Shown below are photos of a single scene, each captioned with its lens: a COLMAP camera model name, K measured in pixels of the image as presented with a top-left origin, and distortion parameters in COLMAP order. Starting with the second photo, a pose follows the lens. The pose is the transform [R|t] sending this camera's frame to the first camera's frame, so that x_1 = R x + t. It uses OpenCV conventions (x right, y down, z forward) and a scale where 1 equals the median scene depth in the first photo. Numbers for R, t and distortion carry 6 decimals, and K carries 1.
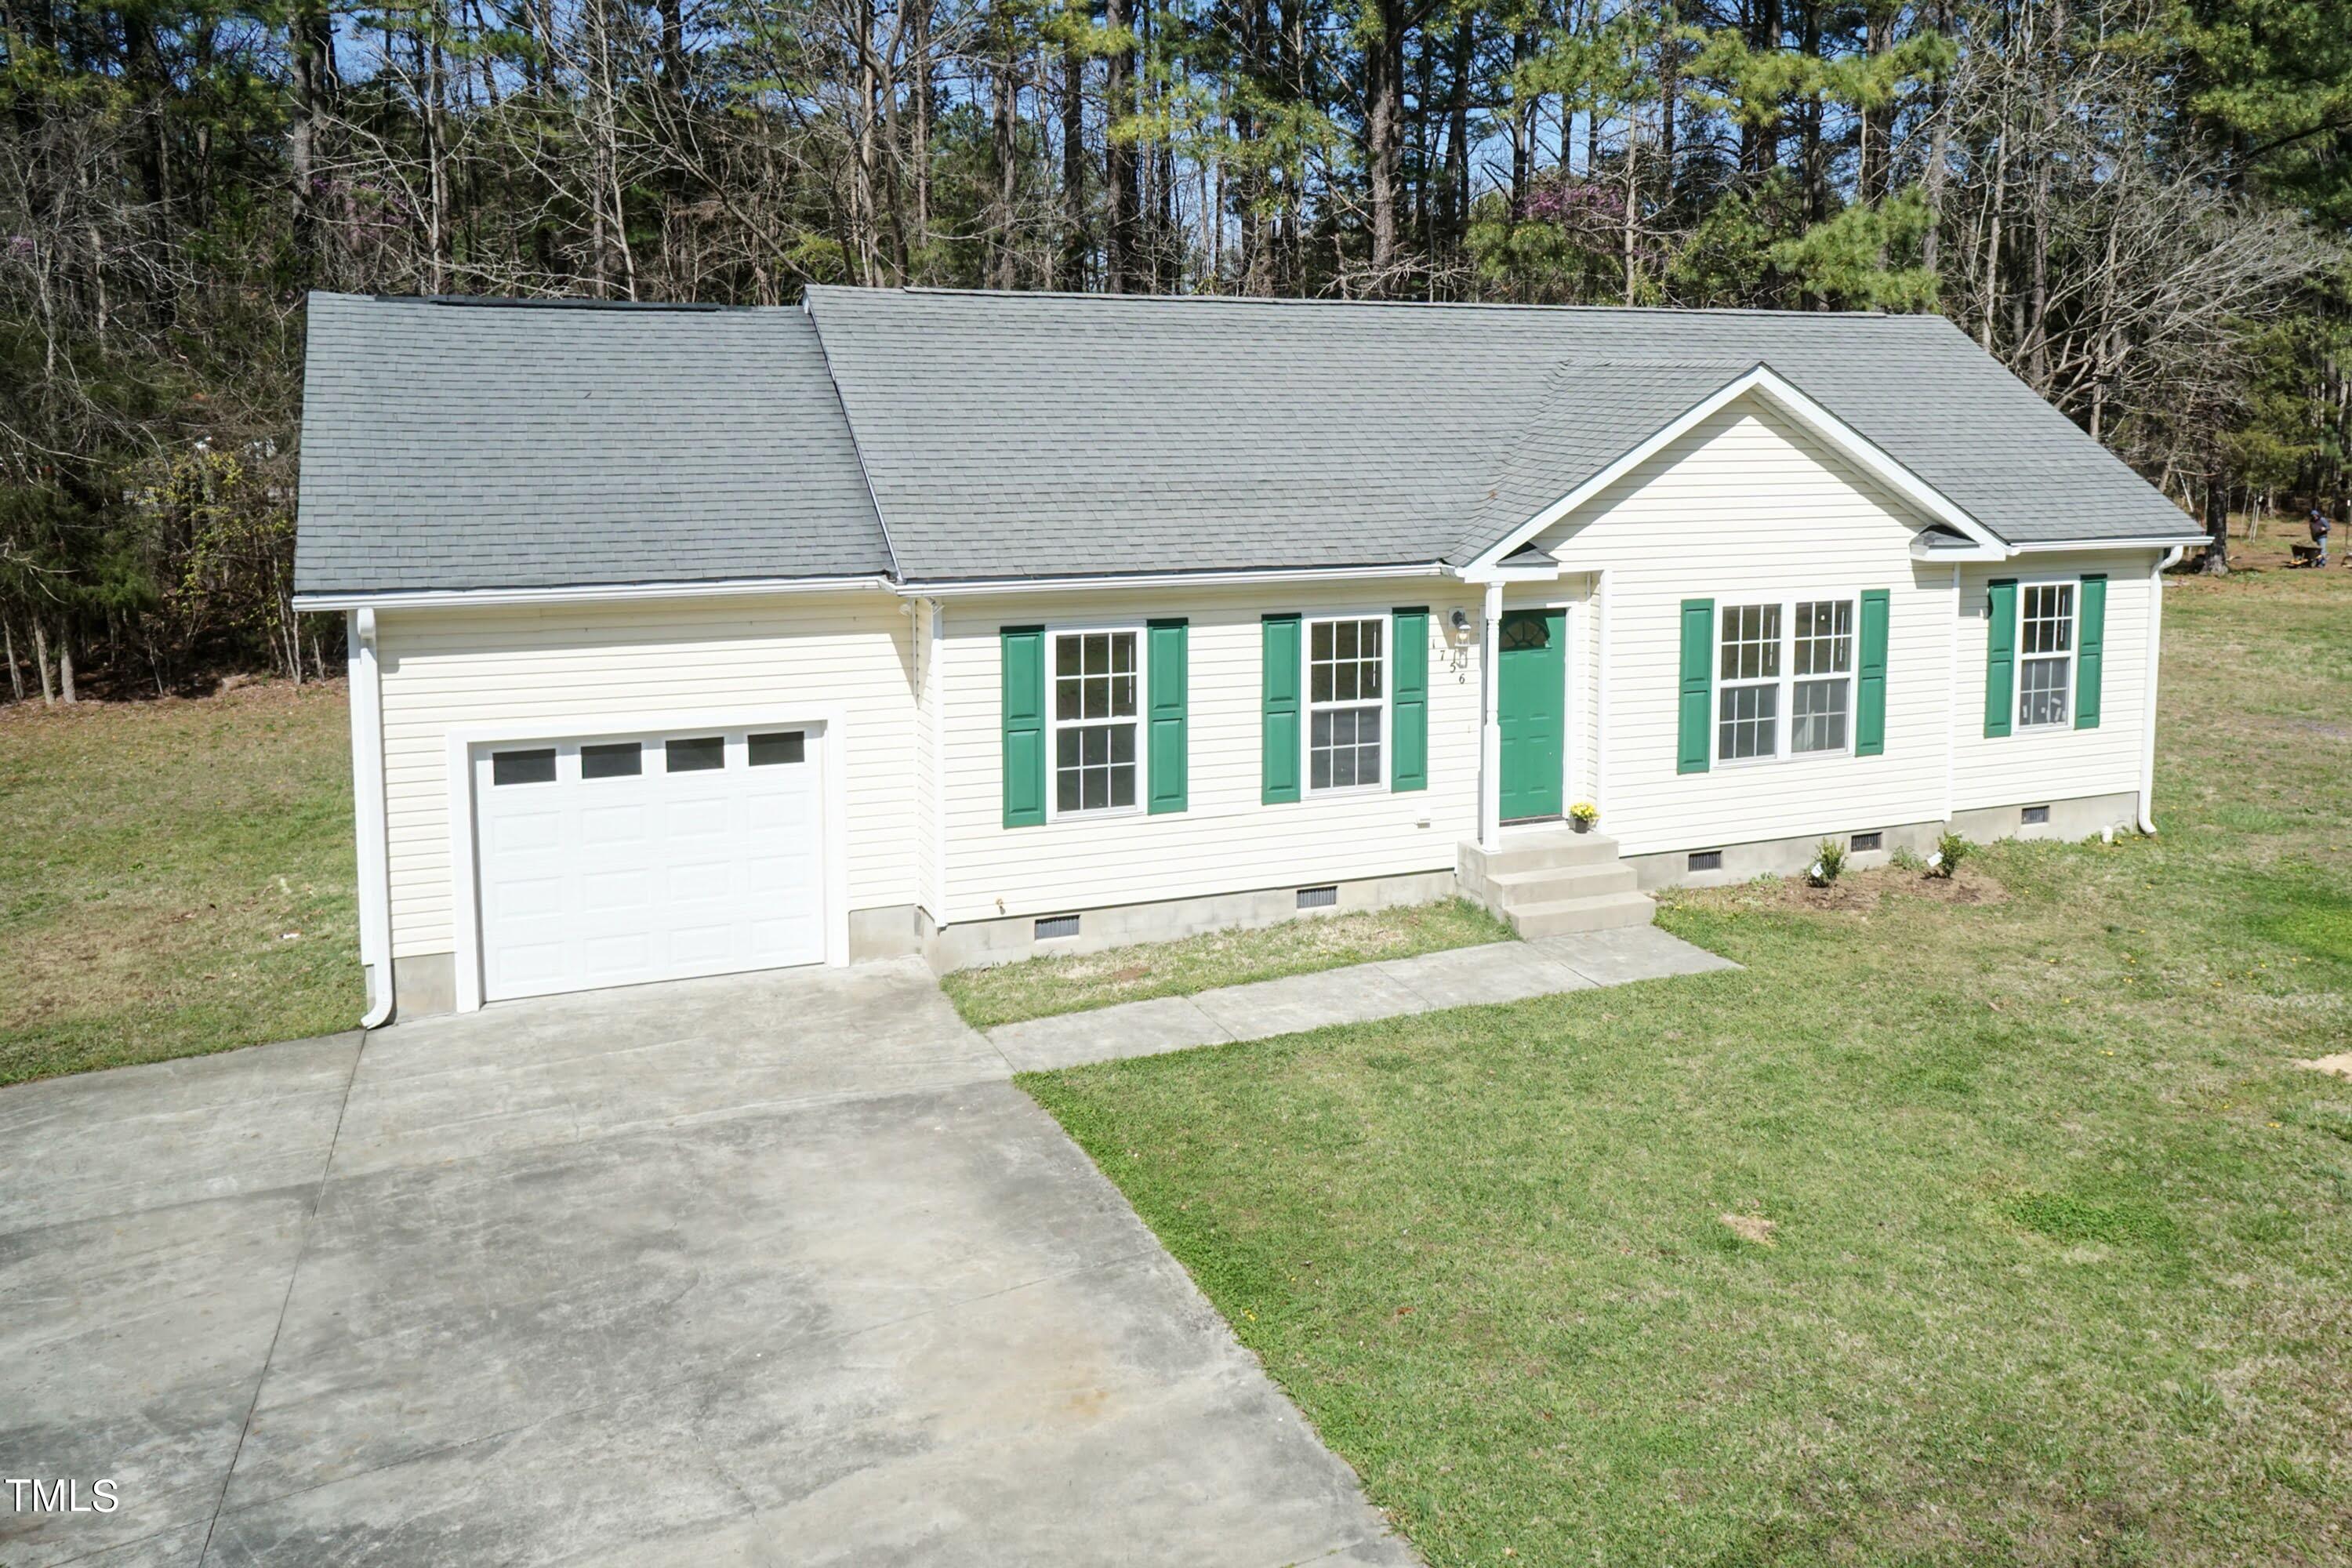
lens RADIAL K [[1809.6, 0, 1364.2], [0, 1809.6, 558.6], [0, 0, 1]] dist [0.003334, 0.010630]
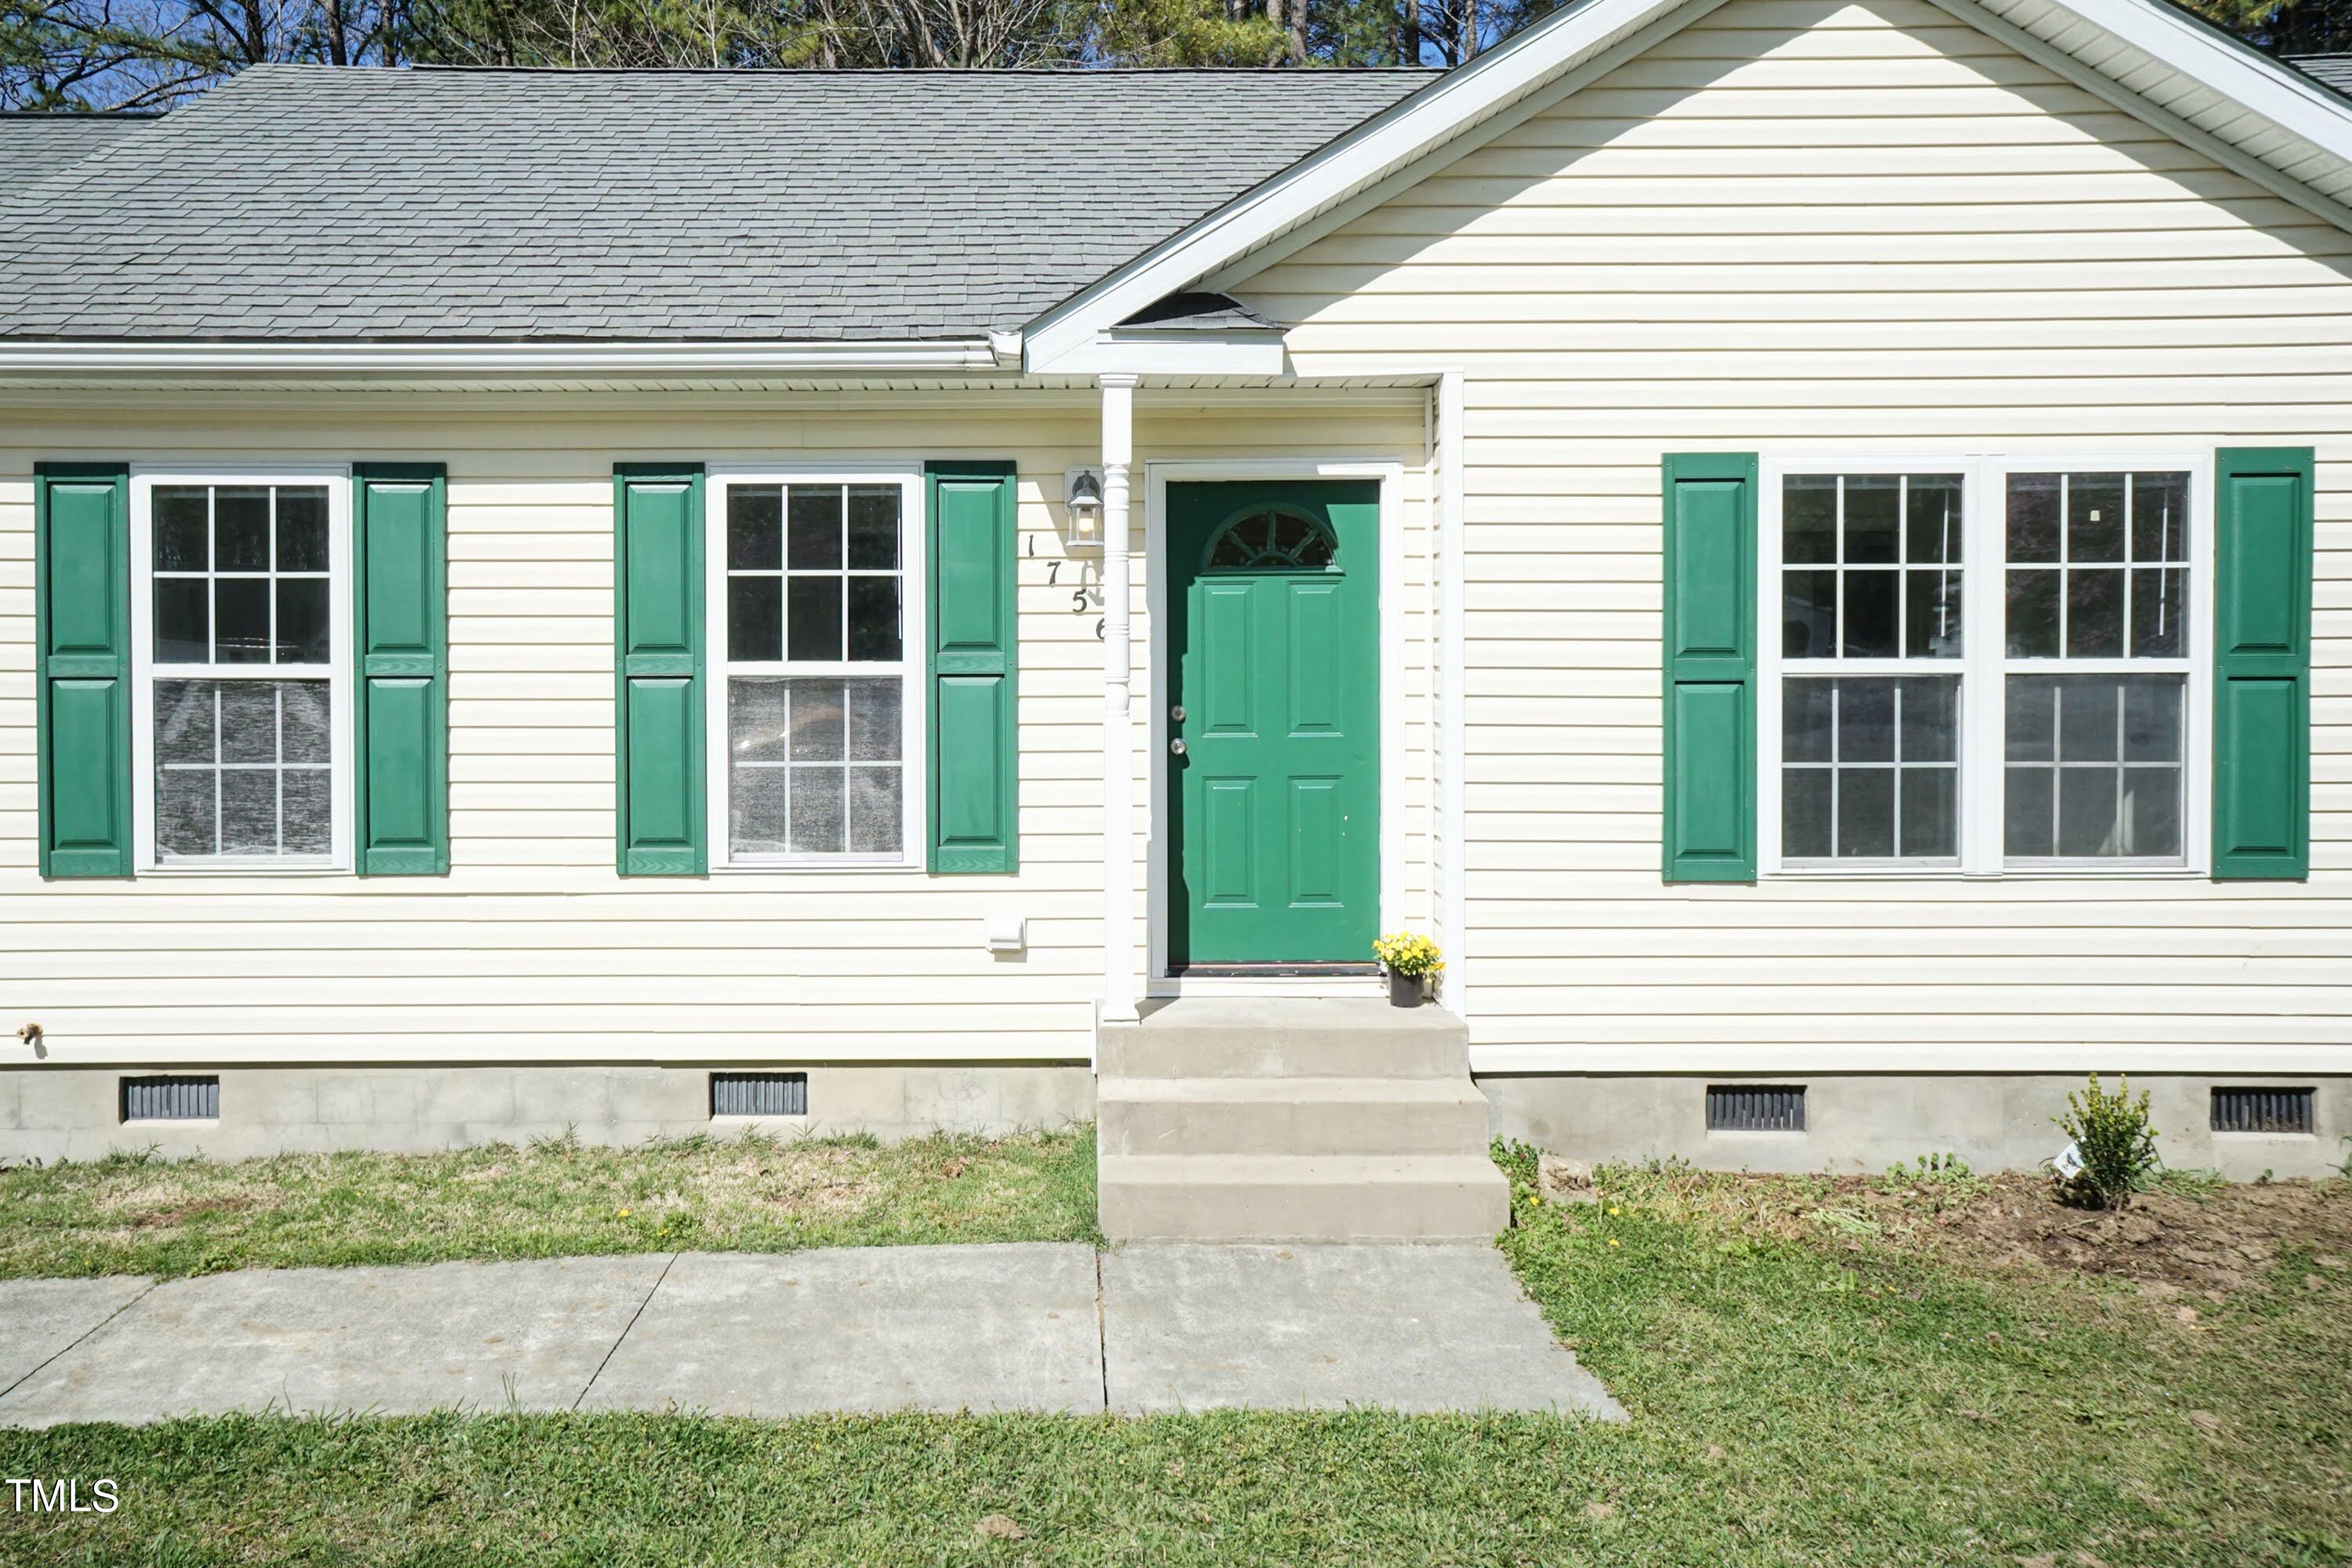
lens RADIAL K [[1752.2, 0, 1127.8], [0, 1752.2, 672.1], [0, 0, 1]] dist [0.005104, 0.027560]
pose [[0.911870, -0.007047, -0.410419, 0.237877], [-0.024871, 0.997067, -0.072378, 0.108830], [0.409725, 0.076207, 0.909020, 0.616665]]
